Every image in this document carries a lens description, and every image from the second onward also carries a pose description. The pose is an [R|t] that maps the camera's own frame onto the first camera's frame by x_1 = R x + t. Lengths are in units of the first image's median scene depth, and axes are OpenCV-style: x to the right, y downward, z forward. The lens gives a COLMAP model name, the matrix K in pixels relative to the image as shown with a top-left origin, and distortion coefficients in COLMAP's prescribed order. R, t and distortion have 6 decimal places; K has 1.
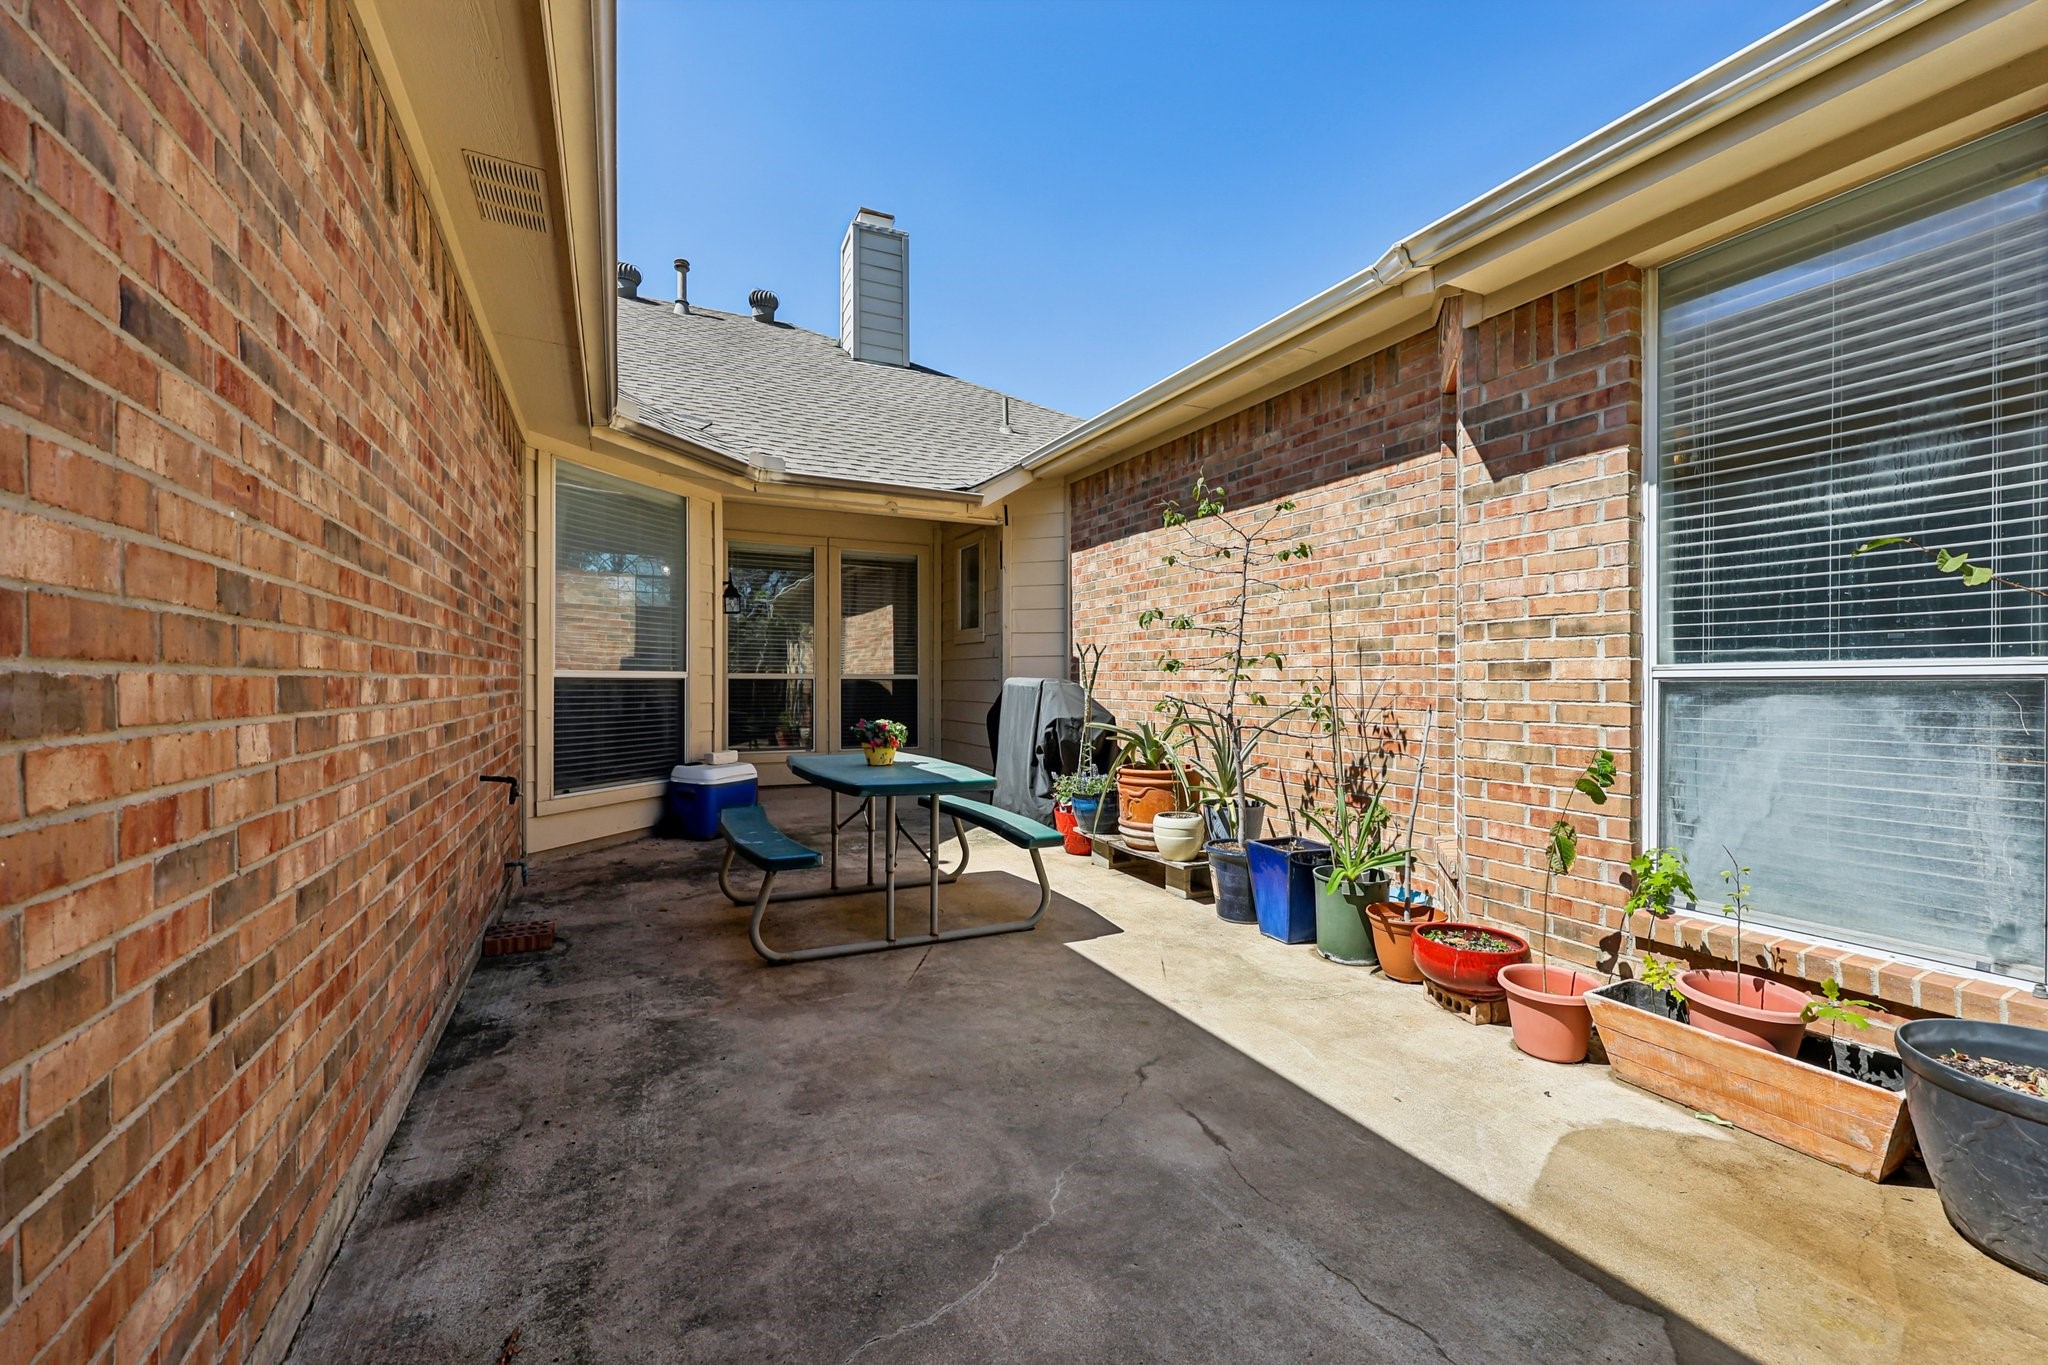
lens RADIAL K [[838.3, 0, 1038.4], [0, 838.3, 676.3], [0, 0, 1]] dist [0.000938, 0.000309]
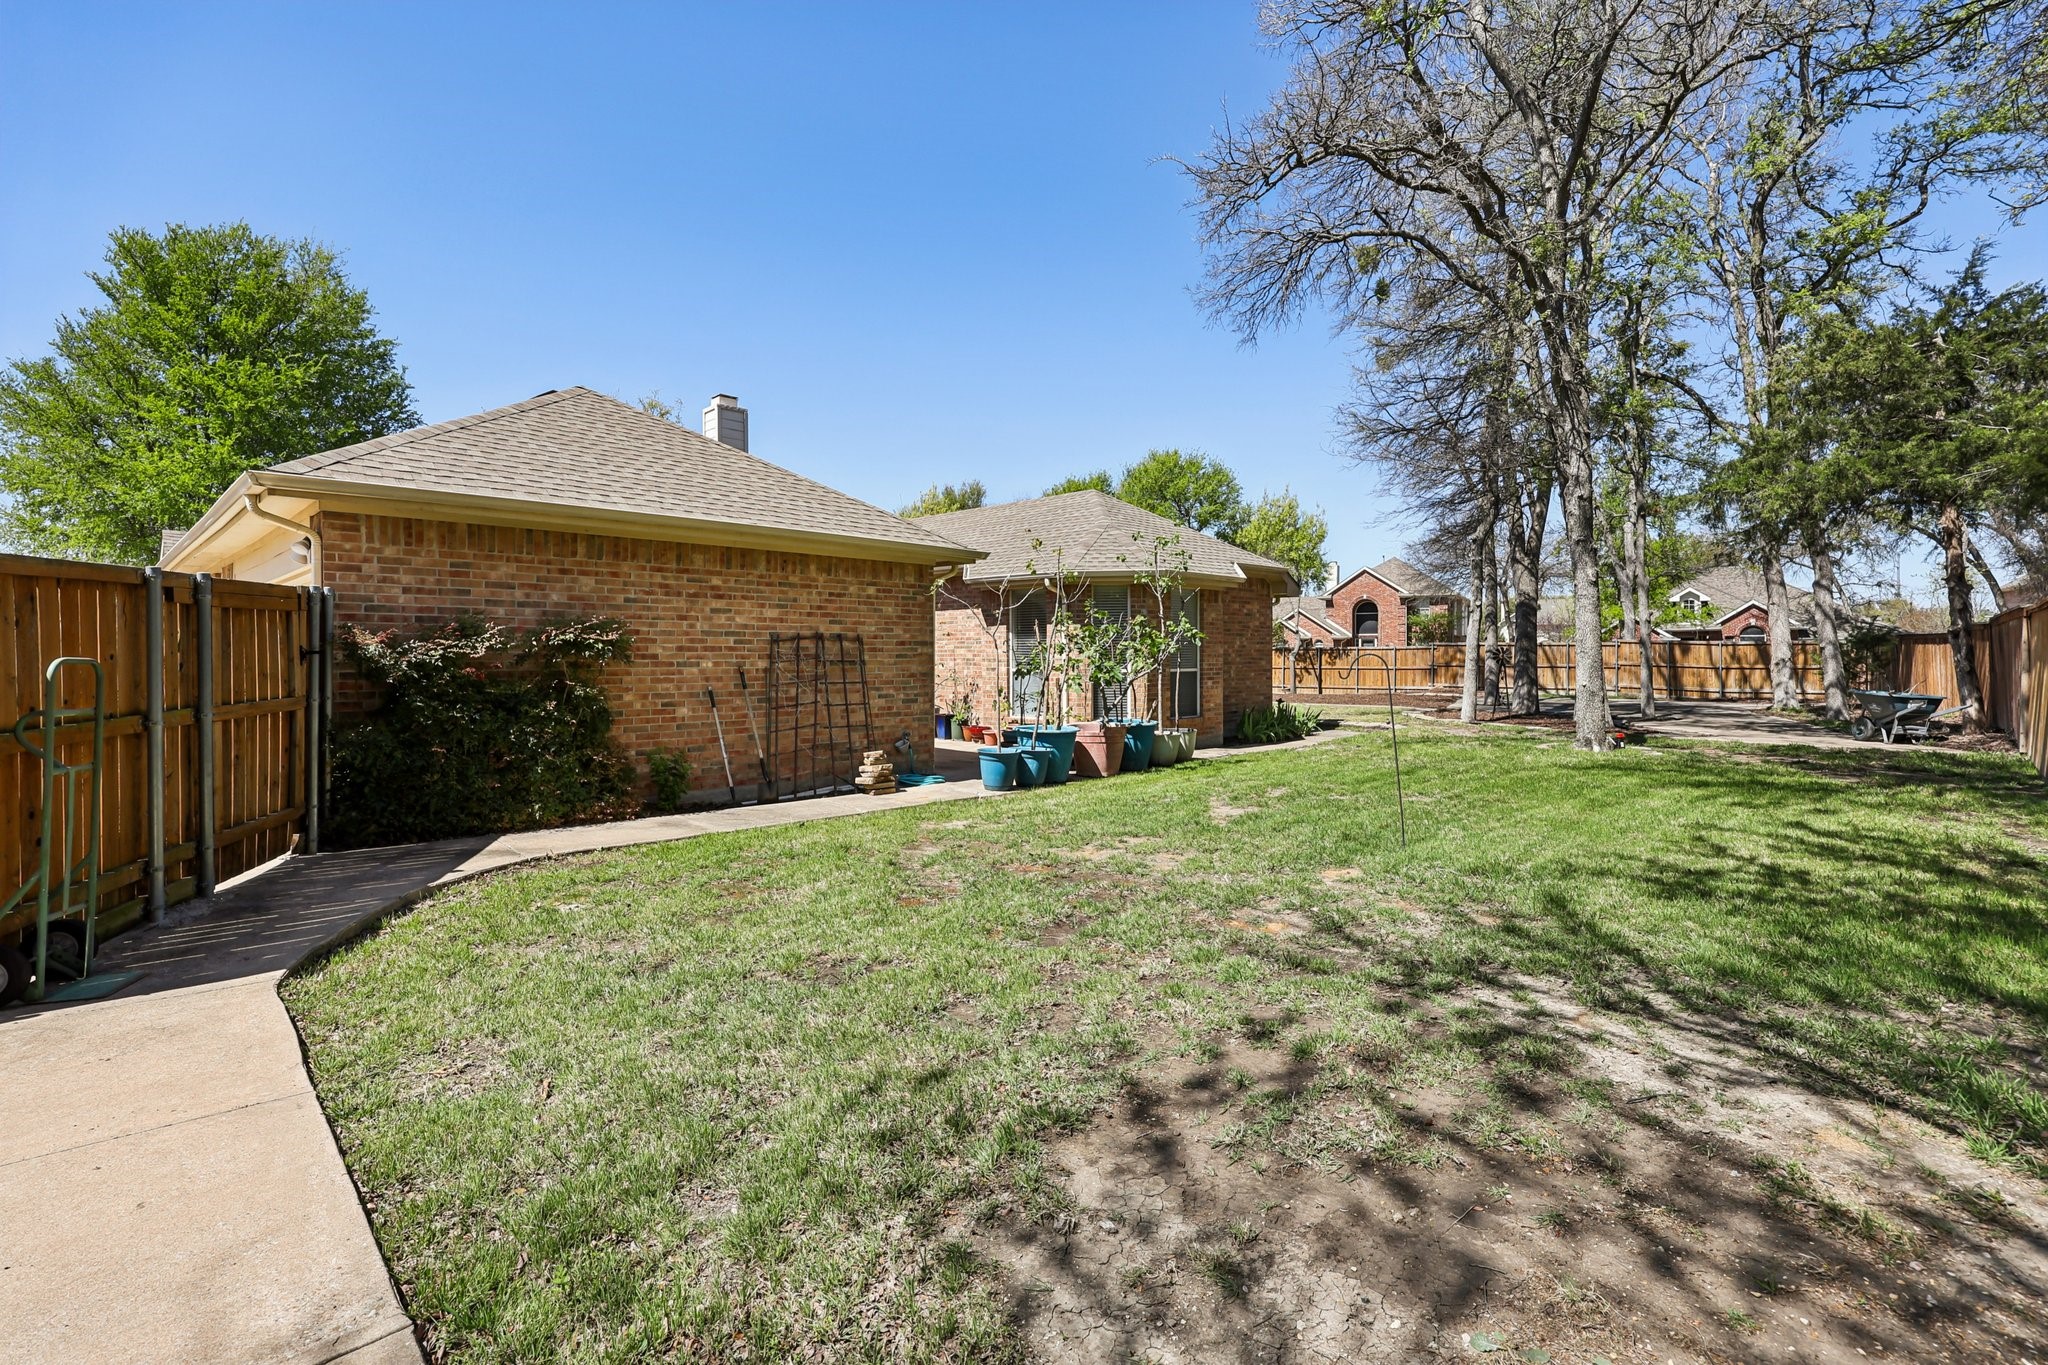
lens RADIAL K [[936.0, 0, 1026.9], [0, 936.0, 657.3], [0, 0, 1]] dist [0.002849, 0.000320]
pose [[0.946913, -0.003142, 0.321476, -0.625106], [0.001079, 0.999978, 0.006595, -0.072341], [-0.321489, -0.005898, 0.946895, -2.755641]]
